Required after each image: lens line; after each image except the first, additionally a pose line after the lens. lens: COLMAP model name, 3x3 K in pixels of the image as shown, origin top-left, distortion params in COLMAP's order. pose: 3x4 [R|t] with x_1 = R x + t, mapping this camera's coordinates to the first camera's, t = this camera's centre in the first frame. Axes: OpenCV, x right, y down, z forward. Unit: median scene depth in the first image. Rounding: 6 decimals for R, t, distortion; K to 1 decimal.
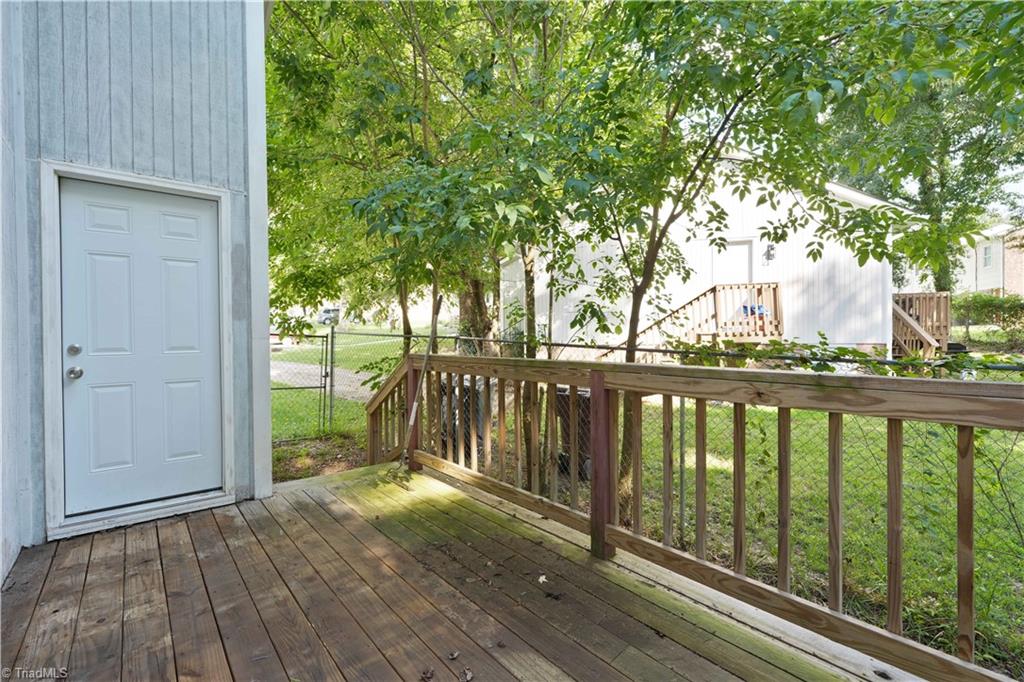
lens RADIAL K [[457.7, 0, 506.5], [0, 457.7, 340.7], [0, 0, 1]] dist [-0.002860, 0.000314]
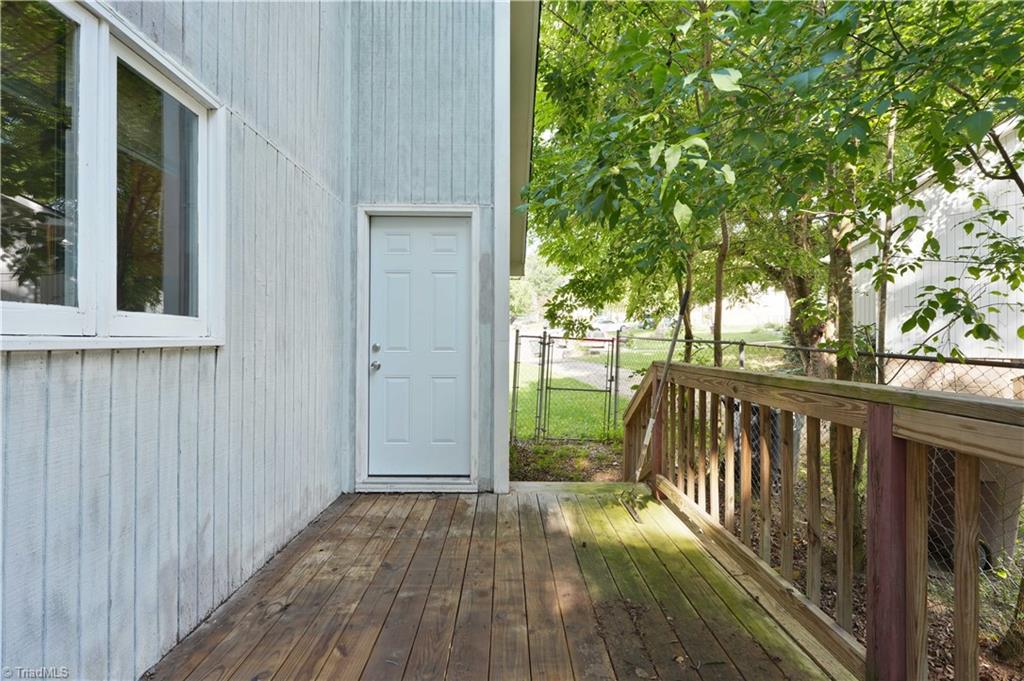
lens RADIAL K [[457.7, 0, 513.2], [0, 457.7, 340.4], [0, 0, 1]] dist [-0.002860, 0.000314]
pose [[0.780079, 0.010399, -0.625595, 0.149299], [-0.017463, 0.999834, -0.005155, -0.001108], [0.625438, 0.014947, 0.780131, 0.205236]]
